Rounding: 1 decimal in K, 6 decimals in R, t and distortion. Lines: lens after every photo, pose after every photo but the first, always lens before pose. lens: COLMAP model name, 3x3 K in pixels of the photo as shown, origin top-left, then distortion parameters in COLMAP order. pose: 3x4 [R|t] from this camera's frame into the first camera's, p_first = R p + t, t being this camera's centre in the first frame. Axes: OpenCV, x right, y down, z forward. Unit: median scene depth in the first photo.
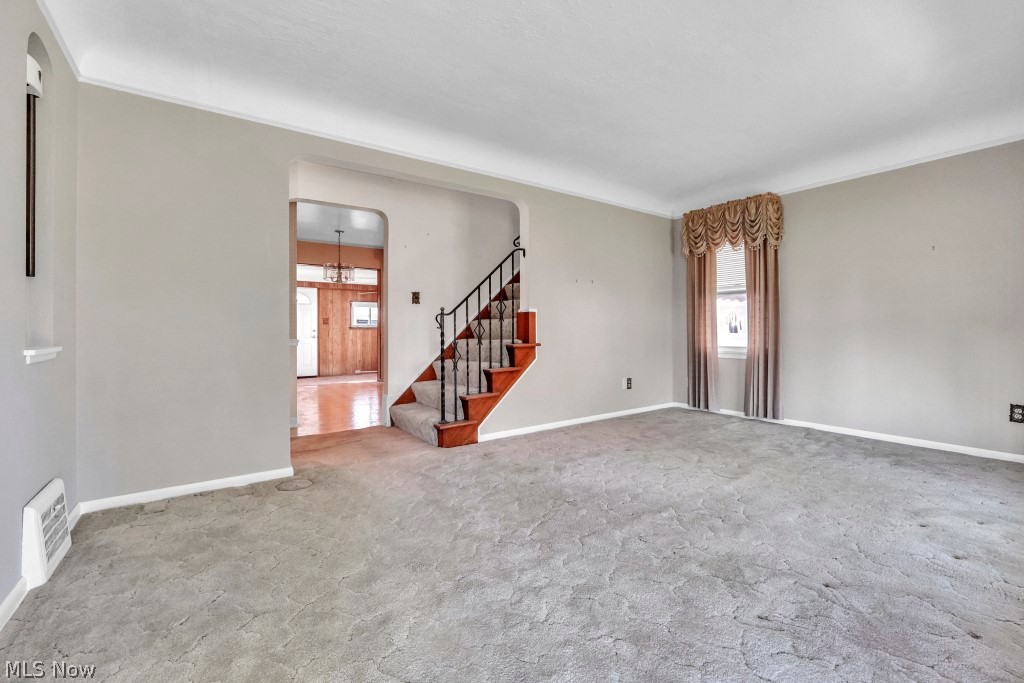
lens RADIAL K [[437.3, 0, 509.0], [0, 437.3, 326.7], [0, 0, 1]] dist [-0.014163, 0.003007]
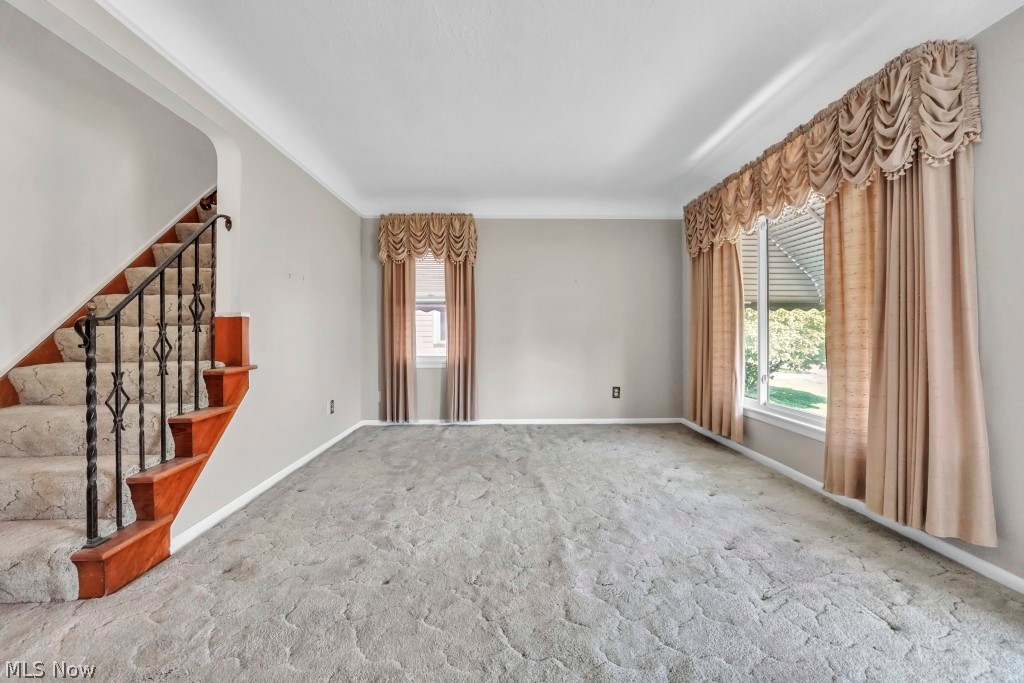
lens RADIAL K [[437.3, 0, 517.7], [0, 437.3, 325.7], [0, 0, 1]] dist [-0.014163, 0.003007]
pose [[0.557561, 0.012630, 0.830040, -0.232434], [-0.000981, 0.999894, -0.014556, -0.011561], [-0.830135, 0.007302, 0.557514, 0.278974]]
